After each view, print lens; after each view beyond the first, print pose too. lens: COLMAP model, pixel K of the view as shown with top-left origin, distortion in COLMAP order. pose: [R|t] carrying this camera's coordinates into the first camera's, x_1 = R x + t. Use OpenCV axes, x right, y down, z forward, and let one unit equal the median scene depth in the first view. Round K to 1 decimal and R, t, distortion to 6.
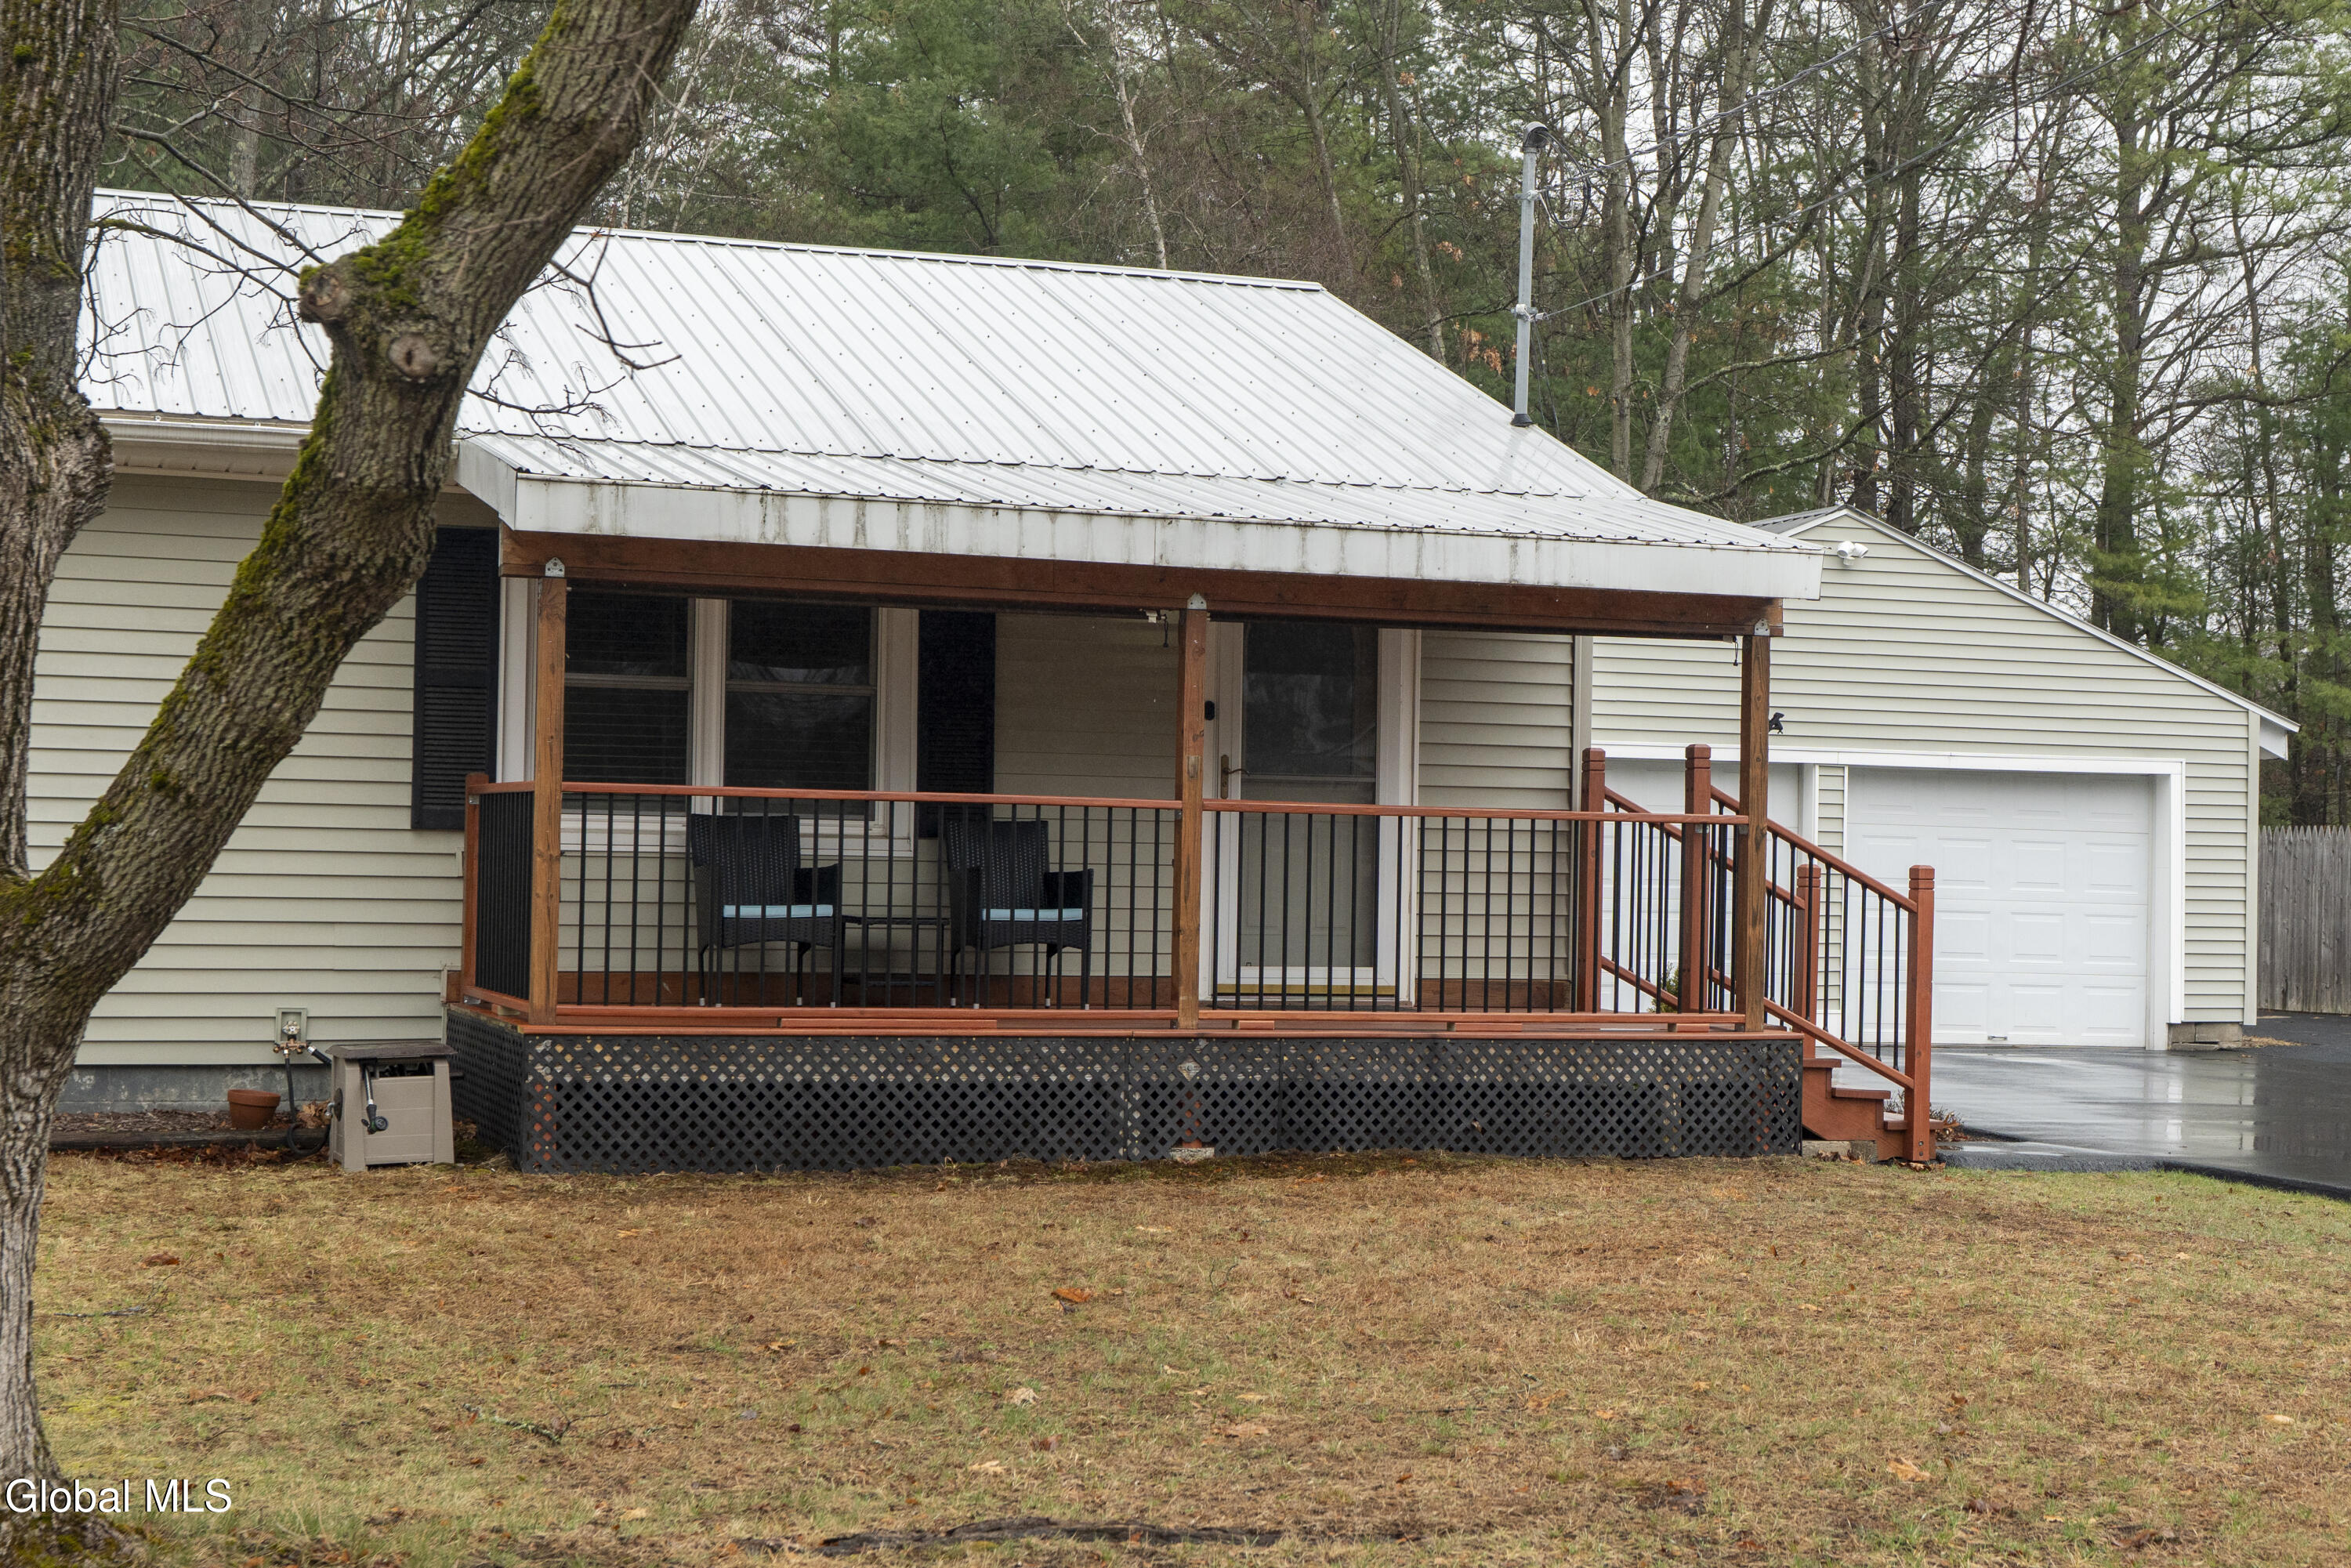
lens RADIAL K [[3546.1, 0, 1175.5], [0, 3546.1, 784.0], [0, 0, 1]] dist [-0.014373, 0.000031]
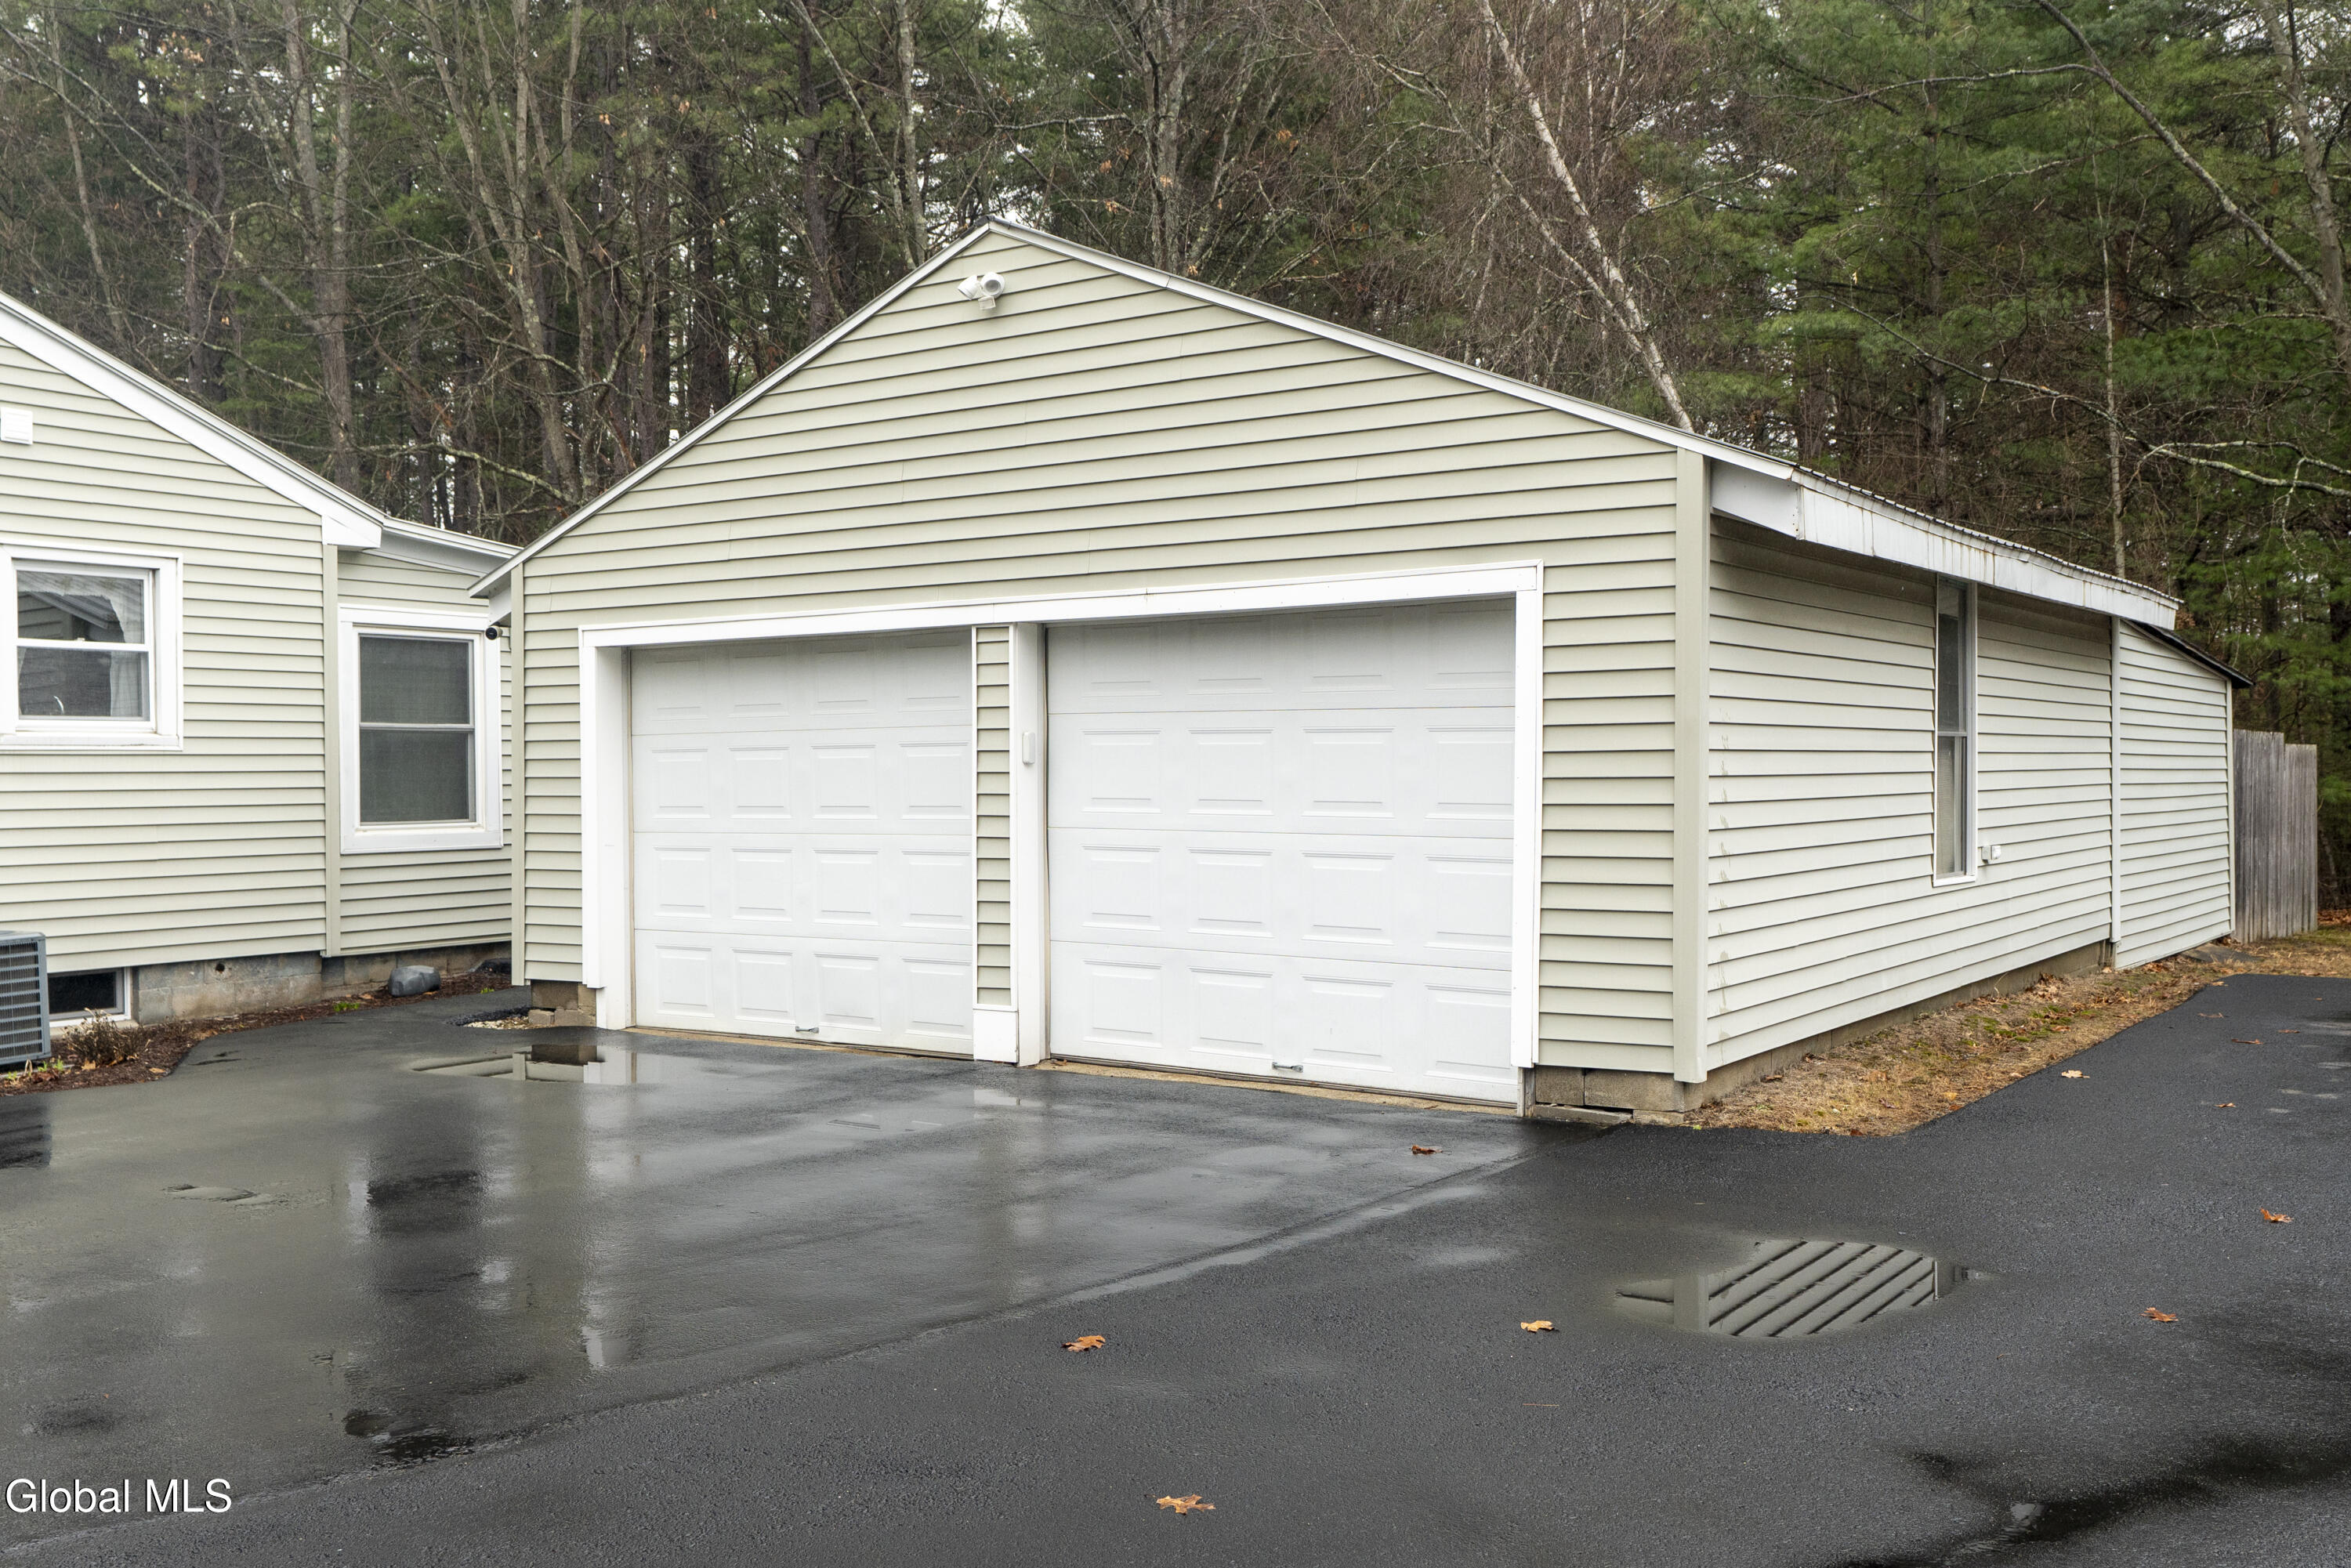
lens RADIAL K [[2208.9, 0, 1118.7], [0, 2208.9, 781.9], [0, 0, 1]] dist [-0.003208, -0.001726]
pose [[0.599220, -0.020055, -0.800333, 0.798885], [0.038671, 0.999244, 0.003914, 0.034494], [0.799650, -0.033295, 0.599543, 1.193256]]
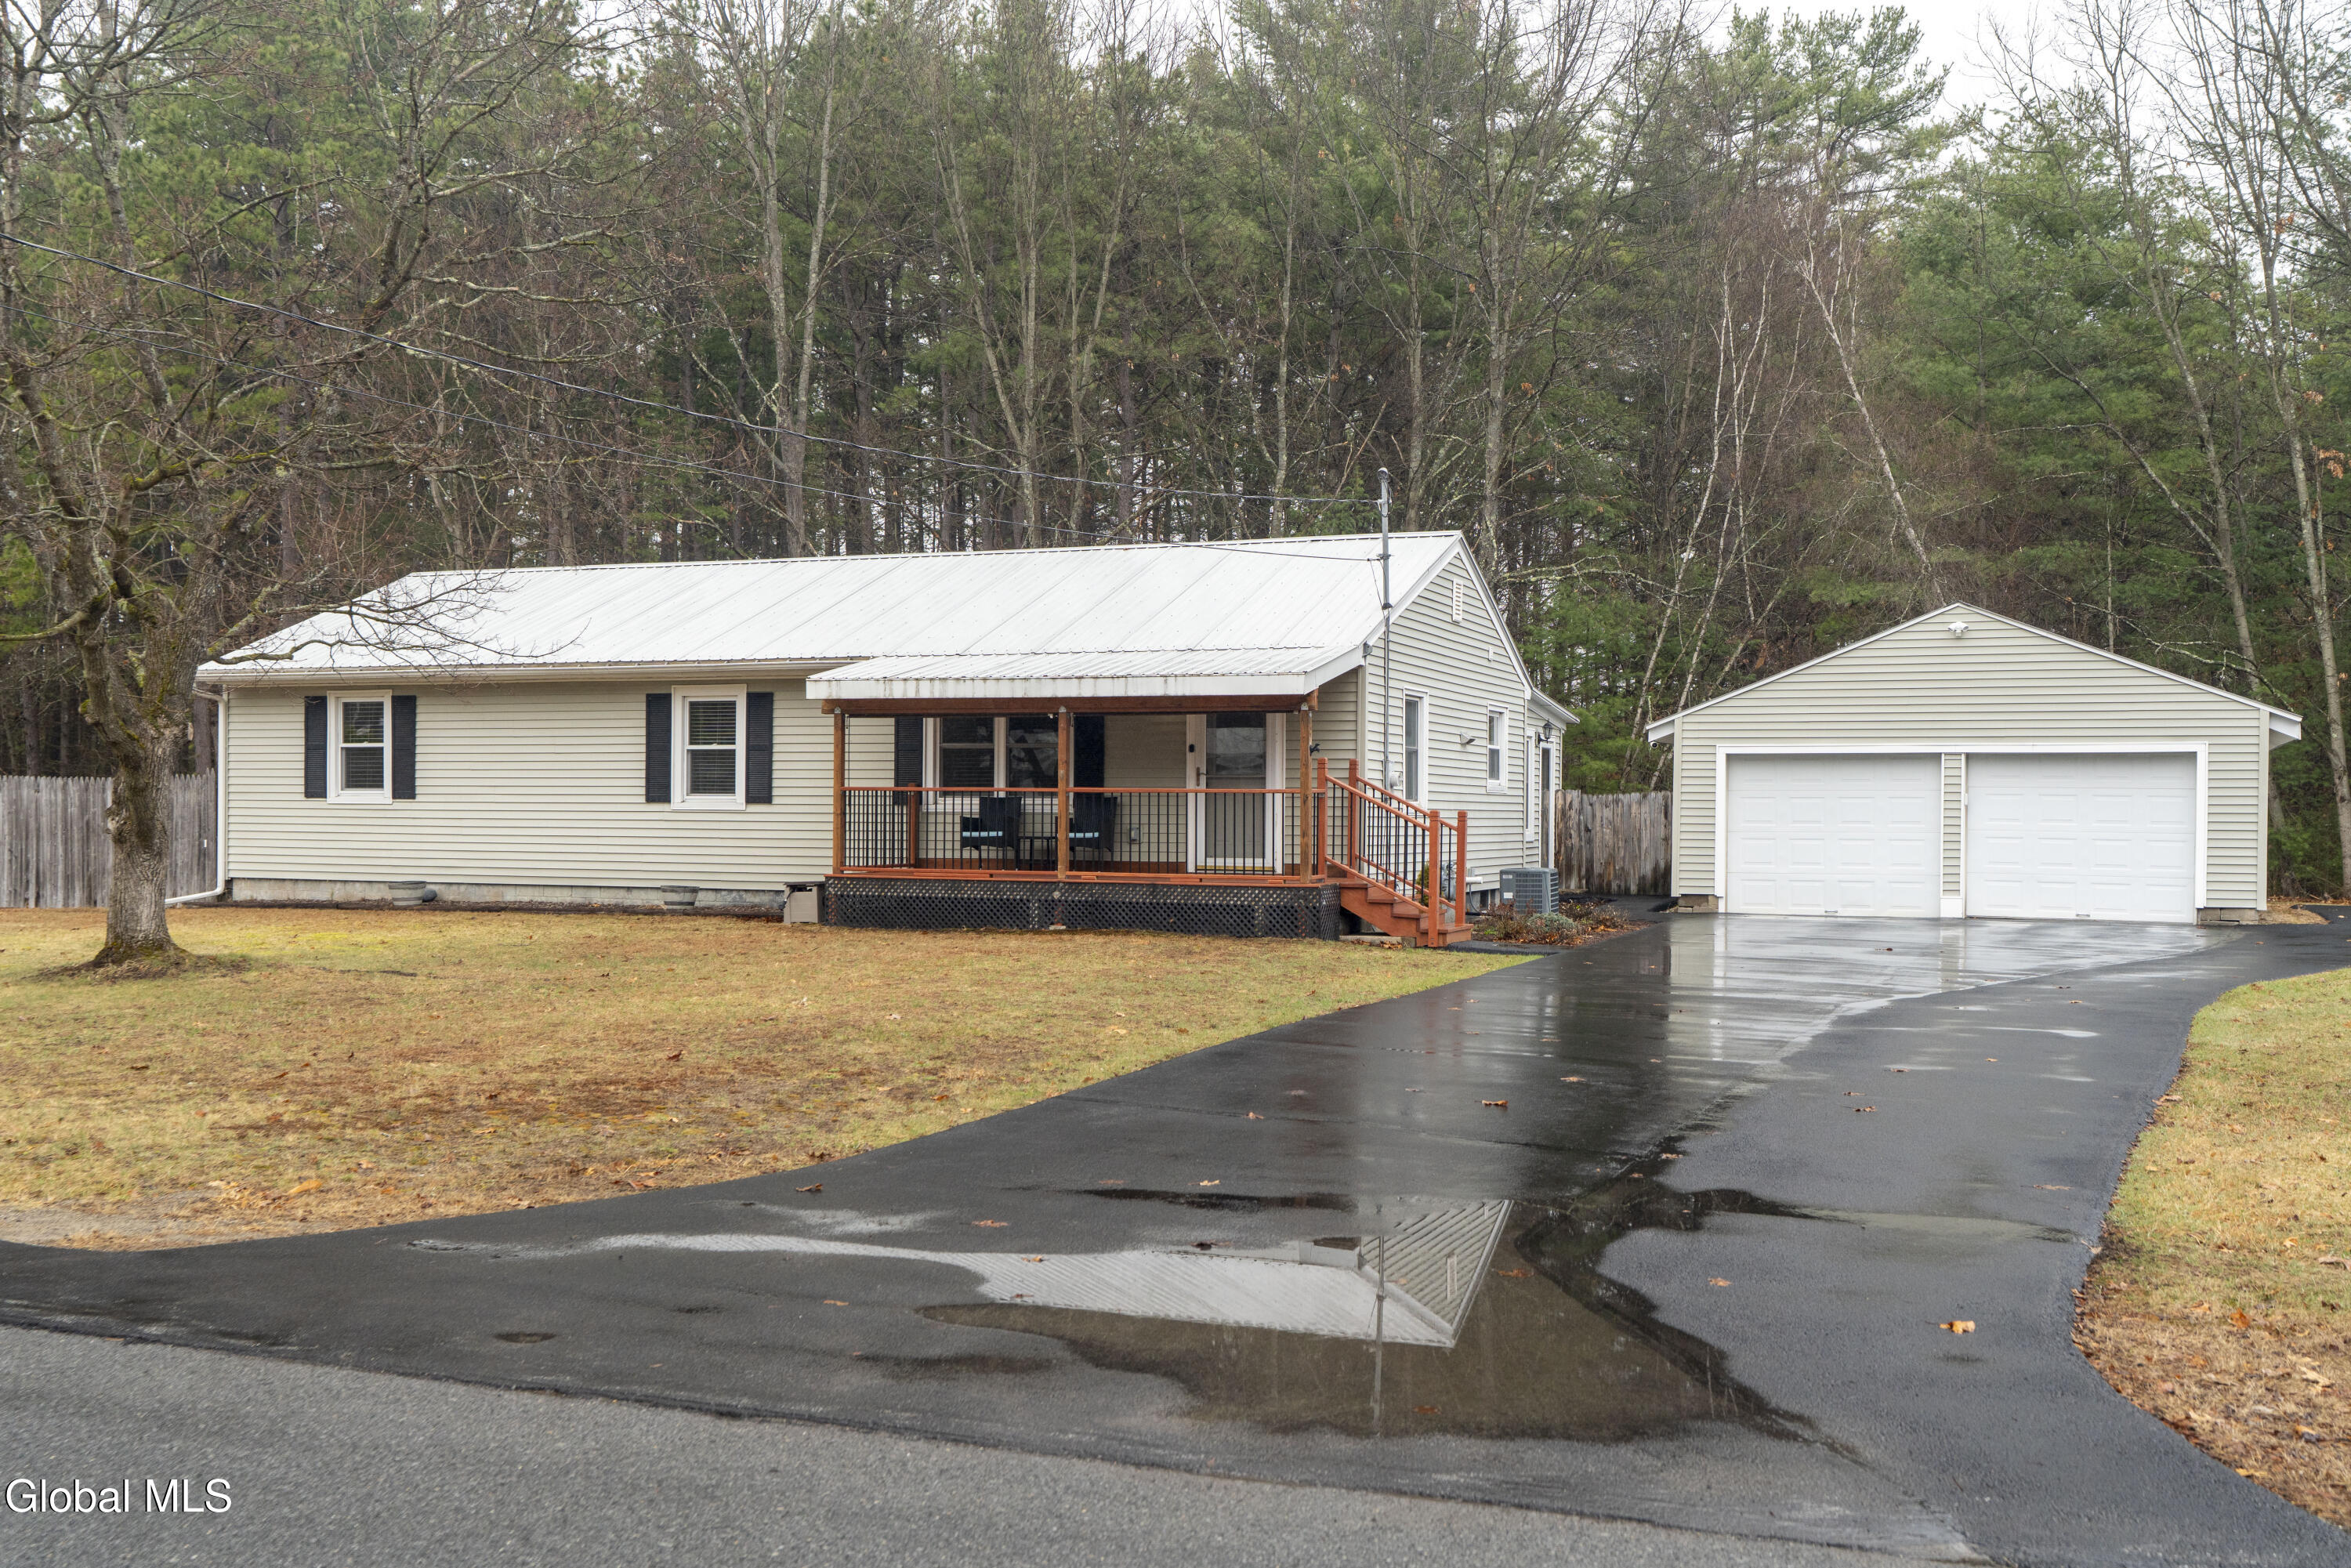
lens RADIAL K [[2405.0, 0, 1093.5], [0, 2405.0, 804.2], [0, 0, 1]] dist [0.008471, 0.006988]
pose [[0.732810, -0.016151, -0.680242, 1.031530], [0.023406, 0.999725, 0.001478, 0.012143], [0.680031, -0.017005, 0.732986, -0.206136]]
